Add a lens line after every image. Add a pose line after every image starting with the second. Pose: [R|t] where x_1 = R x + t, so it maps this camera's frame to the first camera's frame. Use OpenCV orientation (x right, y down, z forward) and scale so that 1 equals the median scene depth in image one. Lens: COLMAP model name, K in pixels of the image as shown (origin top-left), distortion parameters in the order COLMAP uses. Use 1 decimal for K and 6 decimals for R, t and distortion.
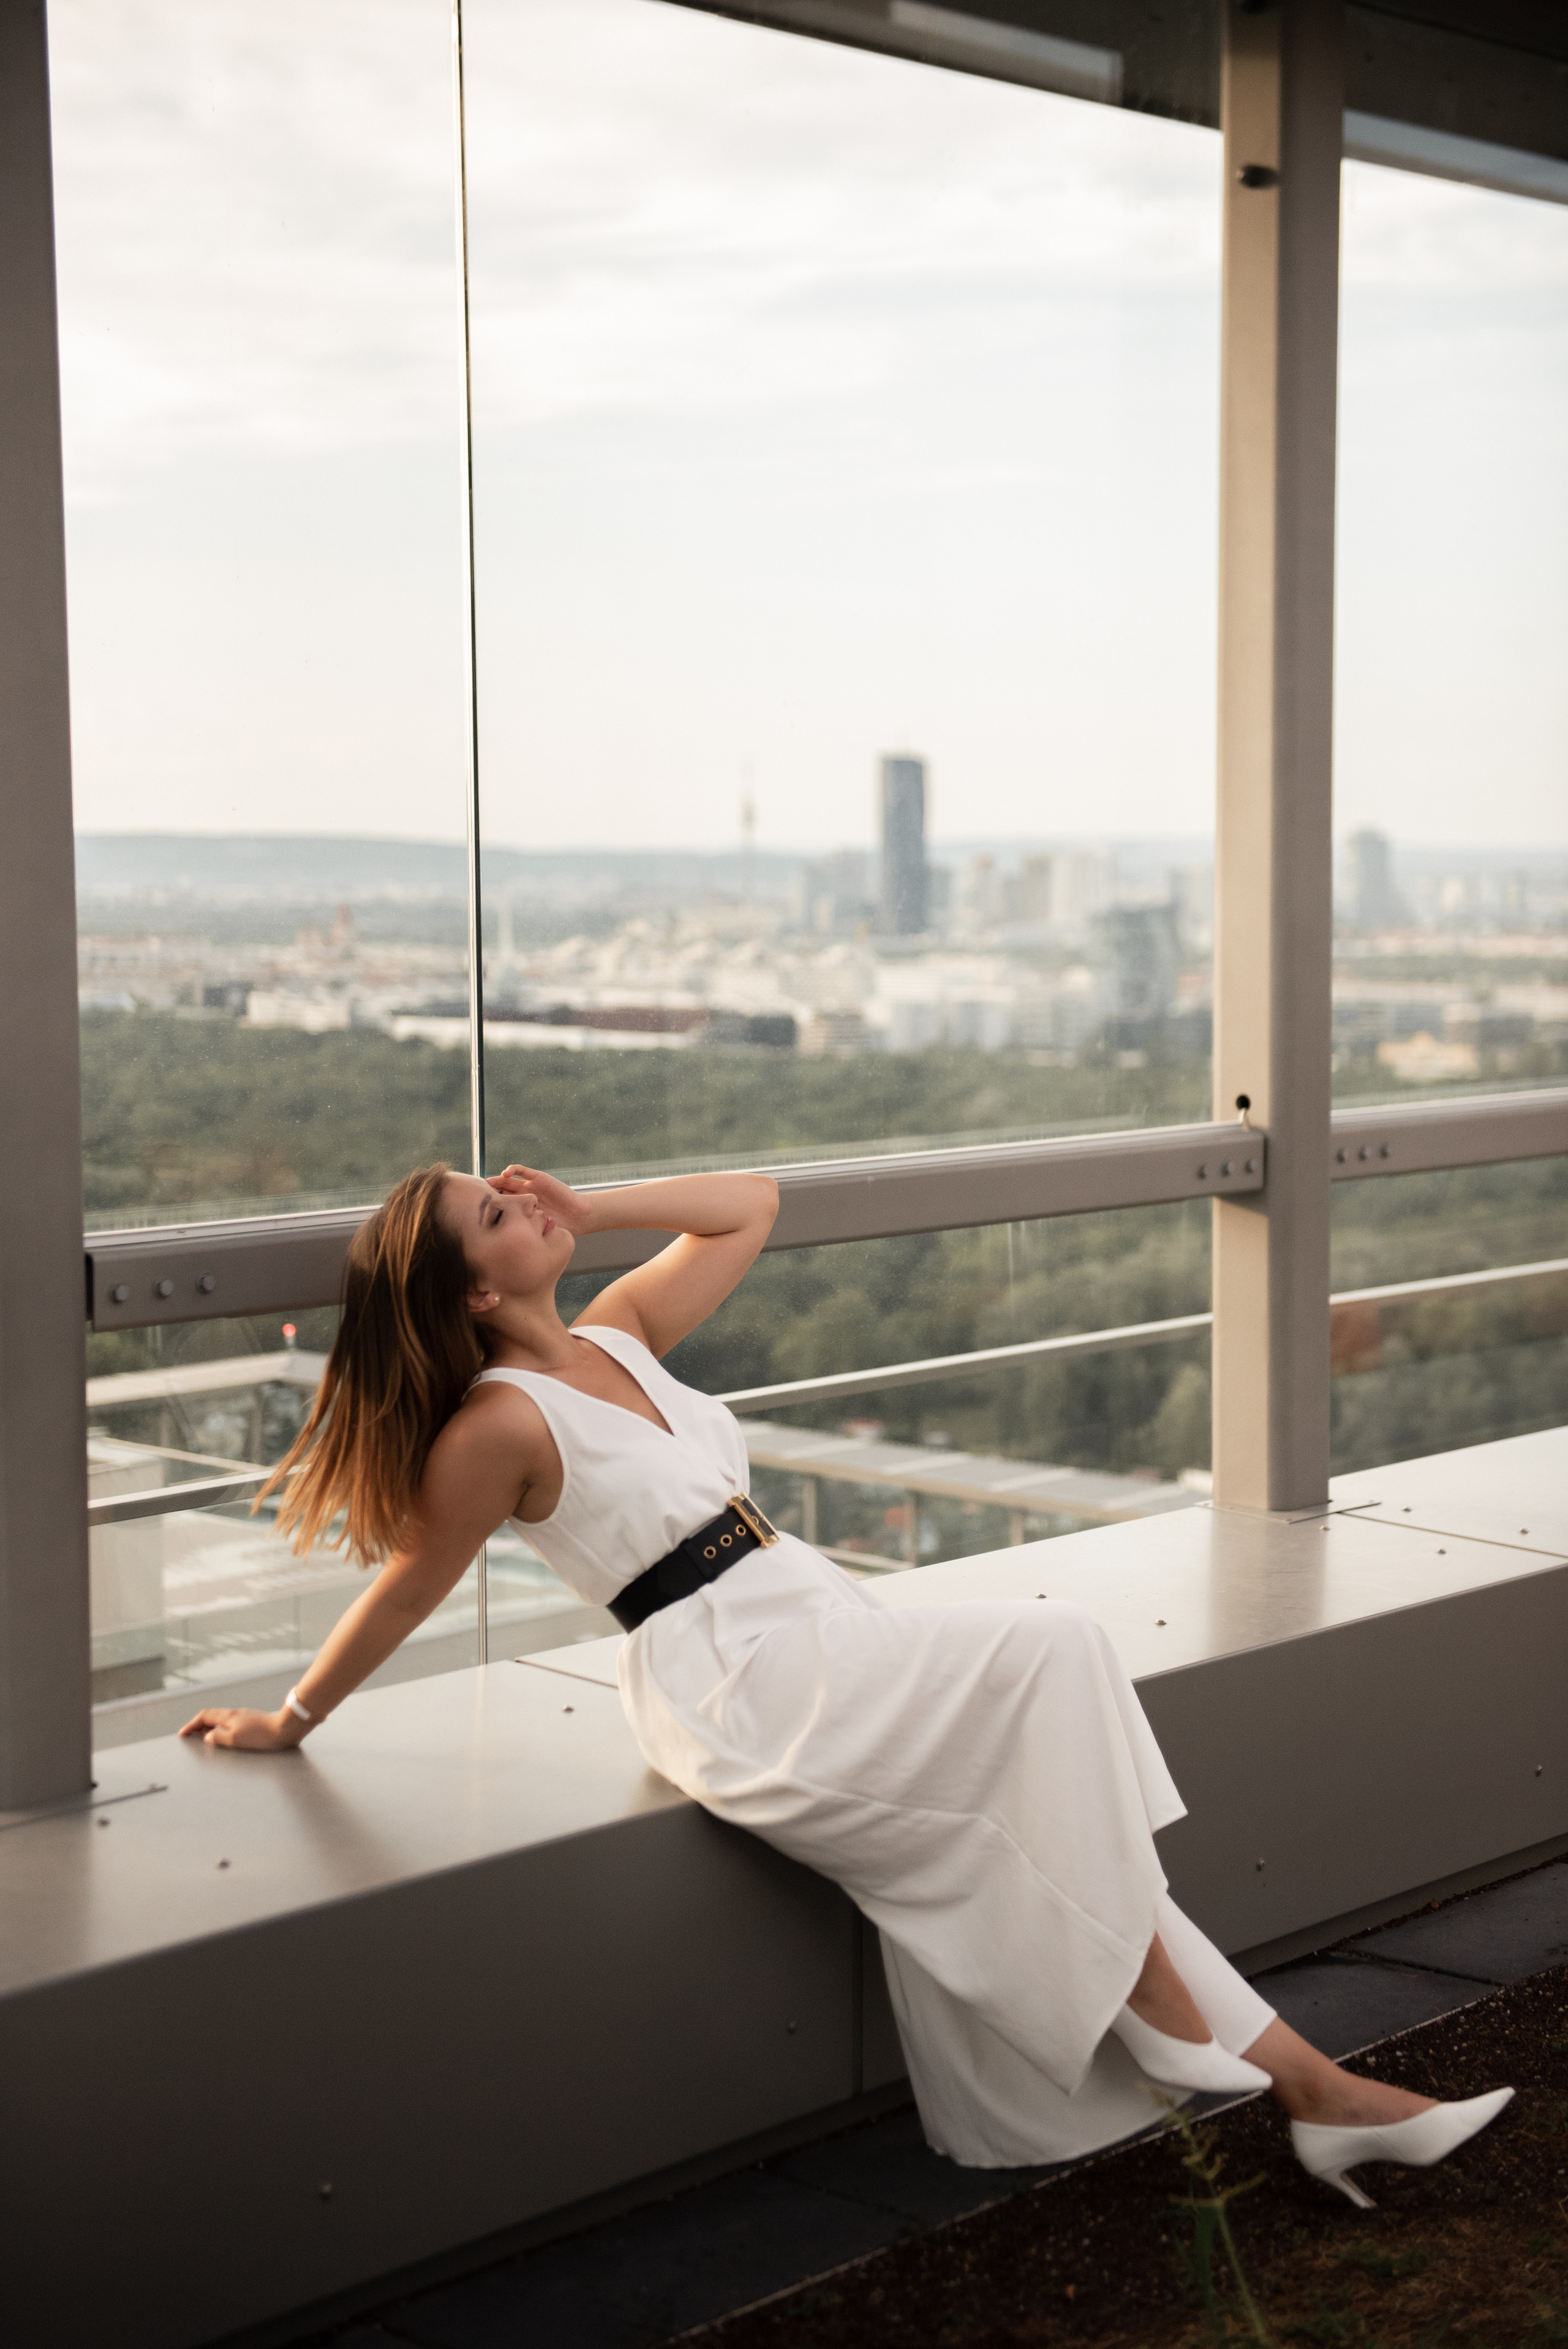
lens RADIAL K [[3766.8, 0, 784.0], [0, 3766.8, 1174.5], [0, 0, 1]] dist [0.182139, 0.060628]
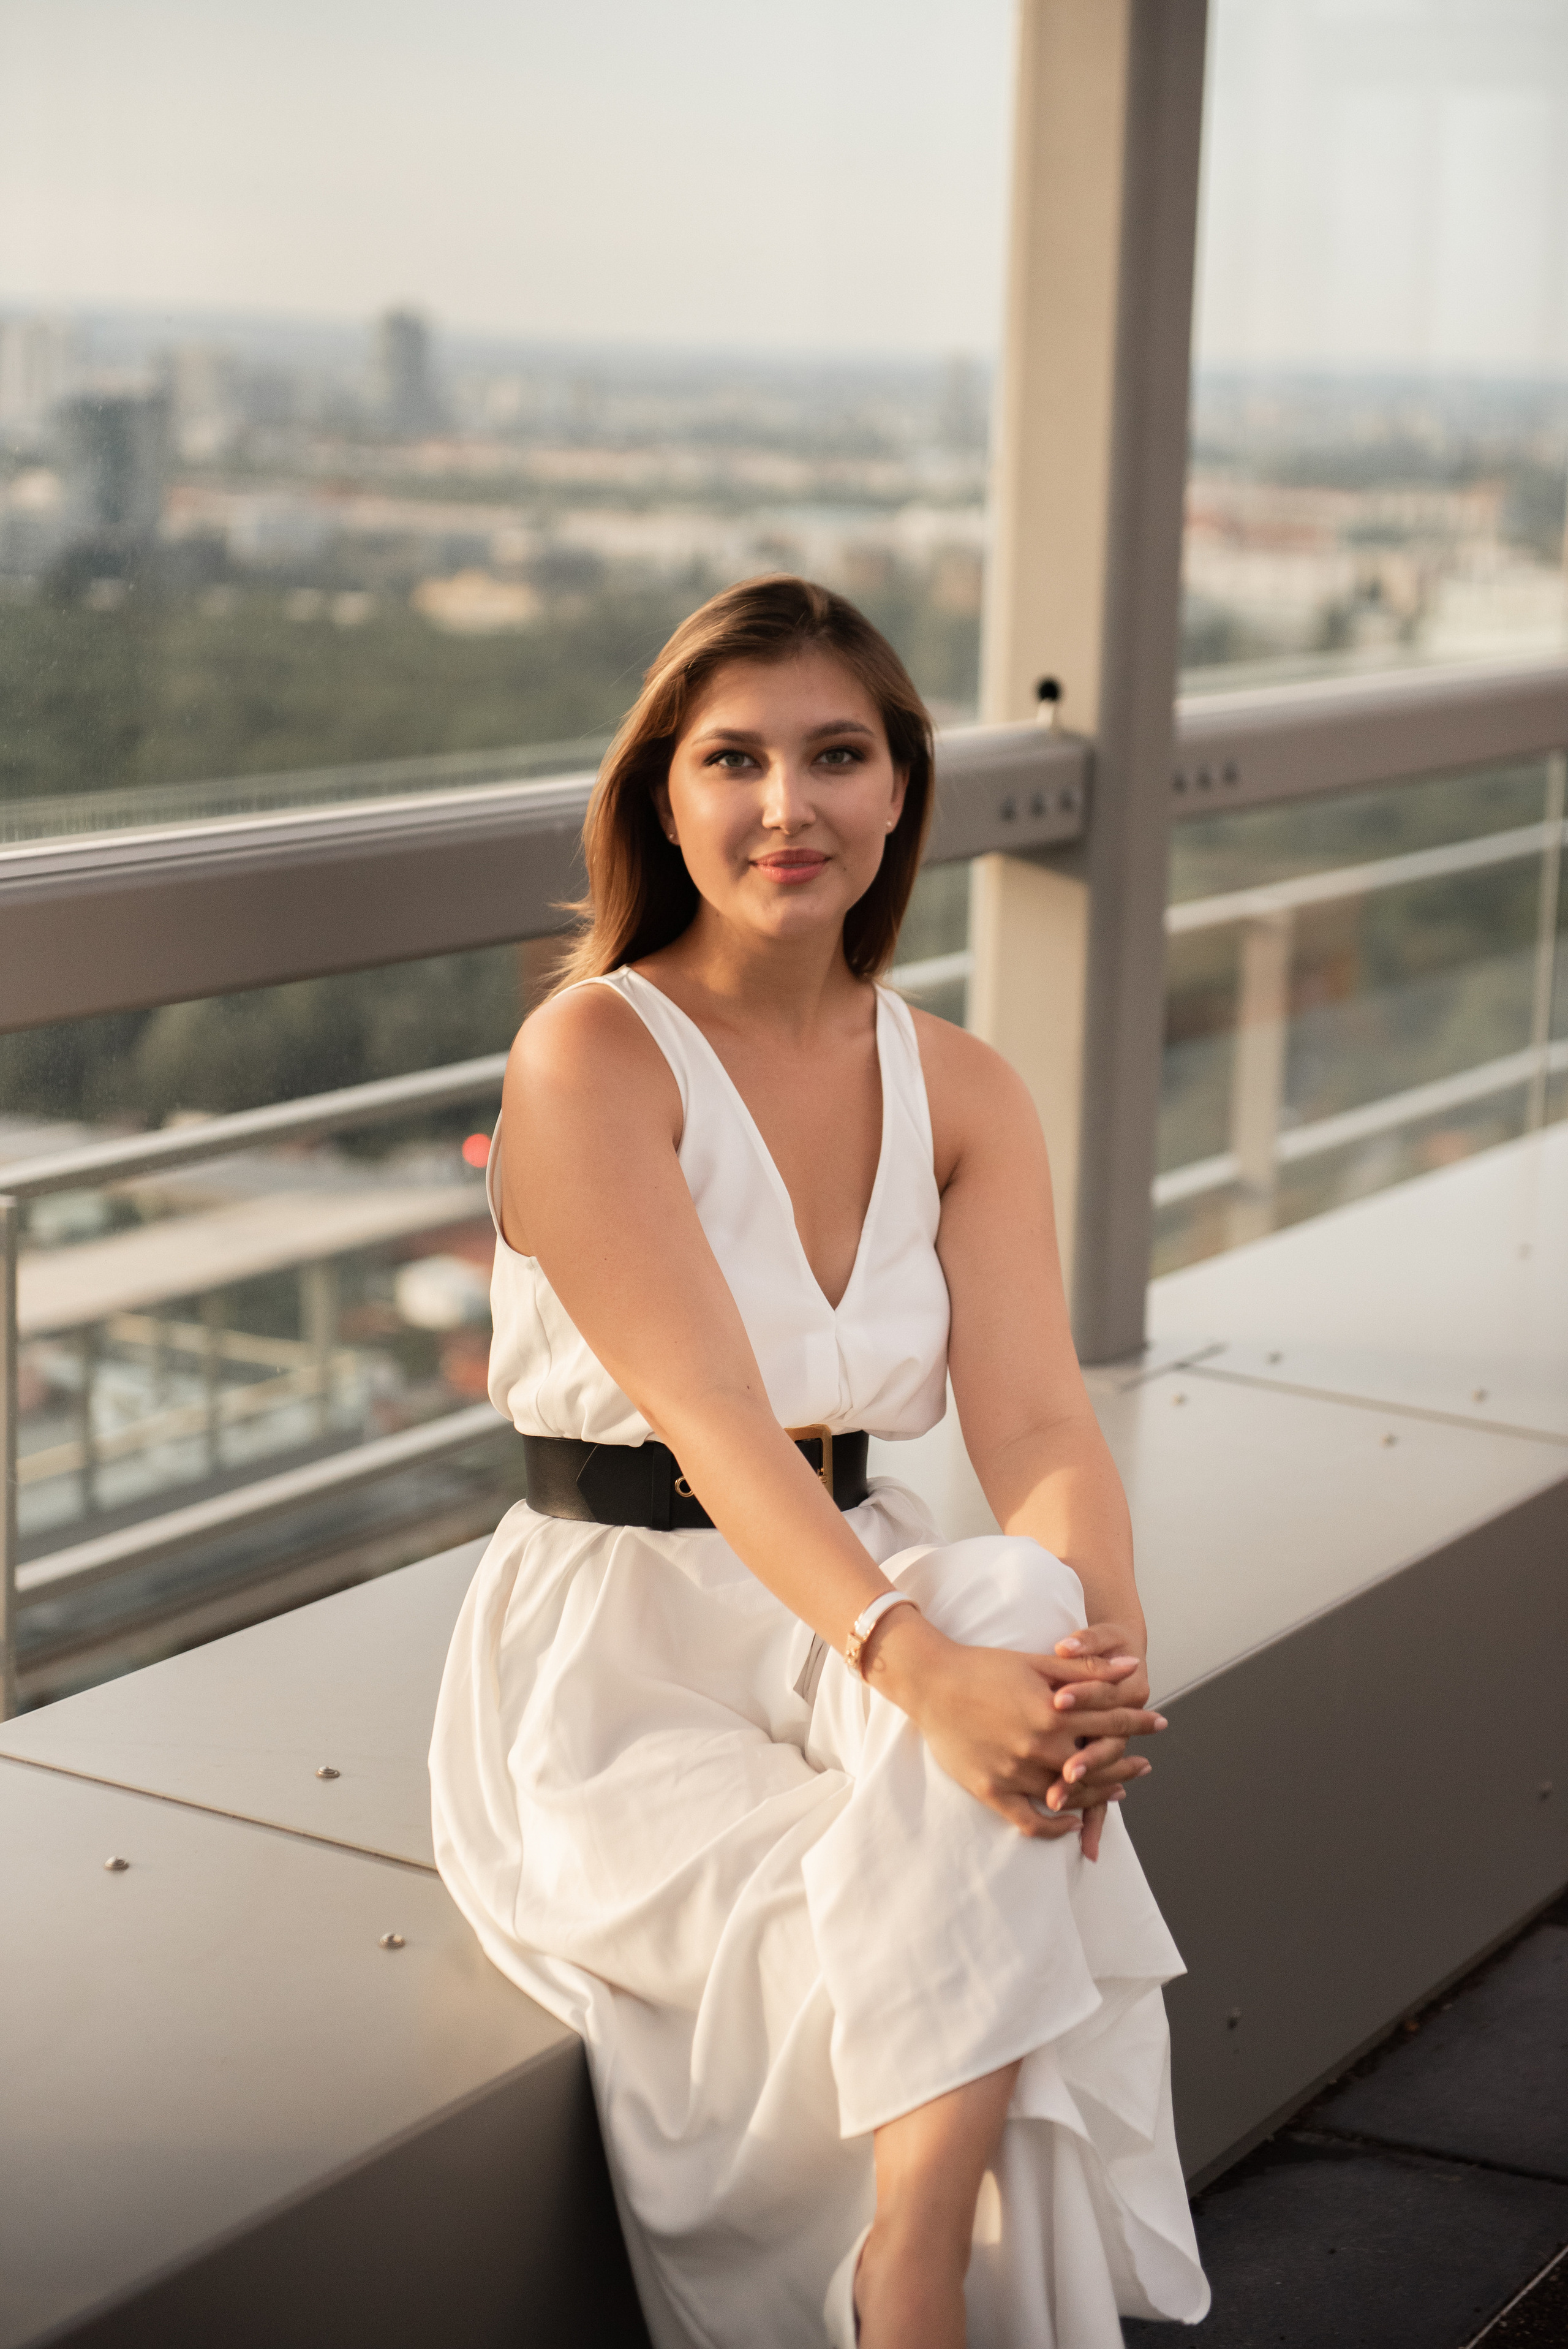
lens RADIAL K [[4561.9, 0, 784.0], [0, 4561.9, 1174.5], [0, 0, 1]] dist [0.157384, -0.434661]
pose [[0.967606, -0.006525, 0.252382, -0.102793], [-0.017477, 0.995537, 0.092743, -0.009304], [-0.251860, -0.094149, 0.963173, 0.309613]]
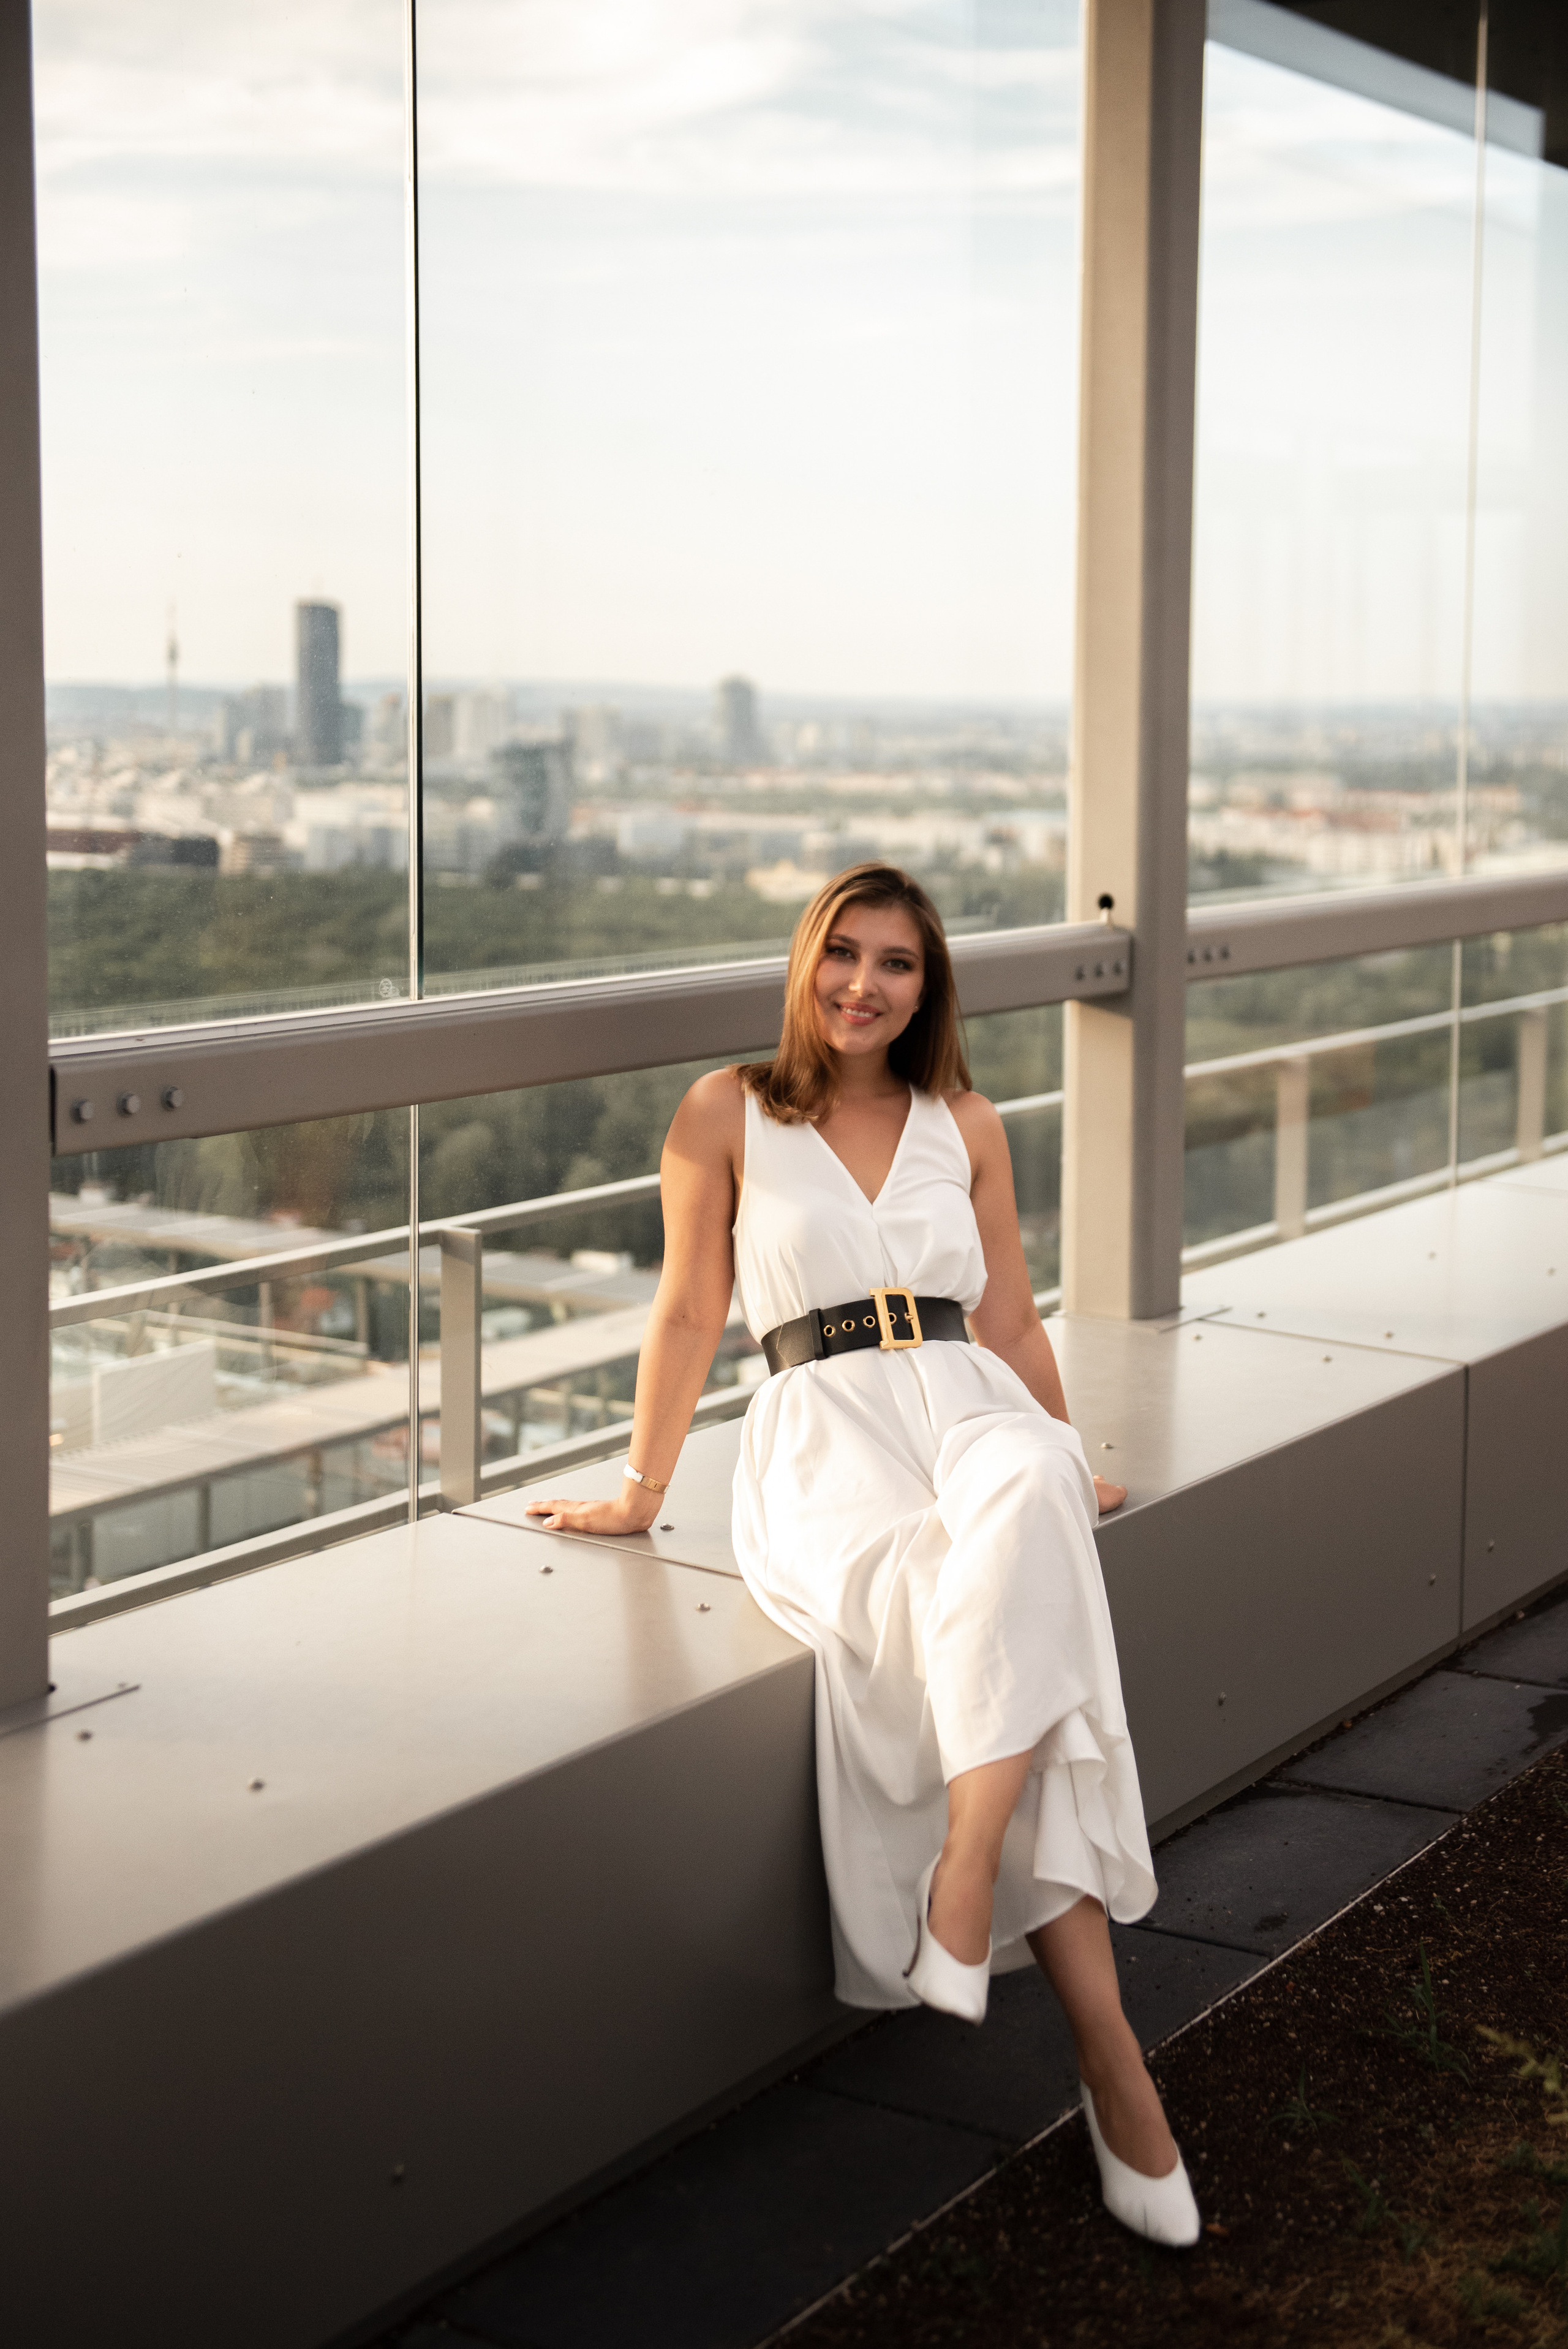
lens RADIAL K [[3335.6, 0, 815.1], [0, 3335.6, 961.0], [0, 0, 1]] dist [0.126825, 0.030495]
pose [[0.981235, 0.000105, 0.192816, -0.120045], [0.001298, 0.999974, -0.007151, 0.002261], [-0.192811, 0.007267, 0.981209, 0.167706]]
